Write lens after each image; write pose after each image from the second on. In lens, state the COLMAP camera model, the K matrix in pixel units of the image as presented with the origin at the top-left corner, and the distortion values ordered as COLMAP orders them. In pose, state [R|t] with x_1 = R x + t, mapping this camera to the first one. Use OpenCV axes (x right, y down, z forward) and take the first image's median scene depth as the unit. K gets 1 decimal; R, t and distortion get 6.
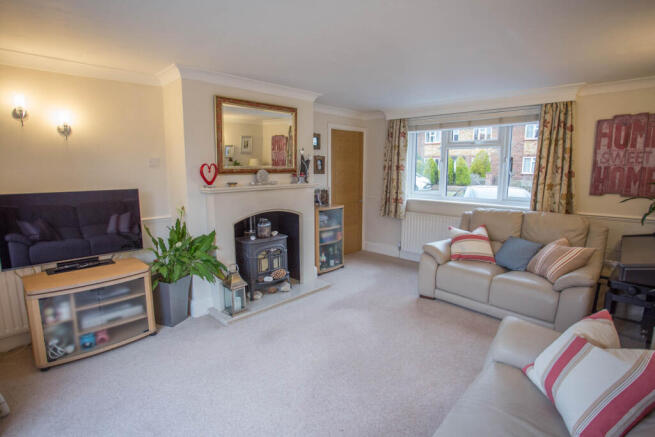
lens RADIAL K [[326.7, 0, 320.0], [0, 326.7, 215.3], [0, 0, 1]] dist [-0.074724, 0.032207]
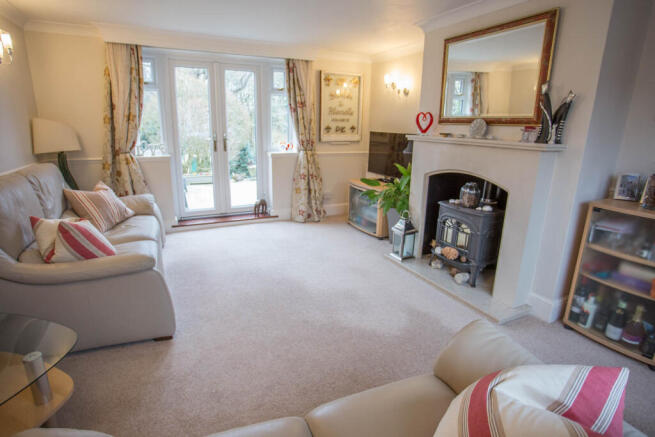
lens RADIAL K [[326.7, 0, 320.0], [0, 326.7, 215.3], [0, 0, 1]] dist [-0.074724, 0.032207]
pose [[-0.313450, 0.251919, -0.915580, 0.741388], [-0.156174, 0.937365, 0.311379, -0.112027], [0.936674, 0.240592, -0.254474, 0.974626]]
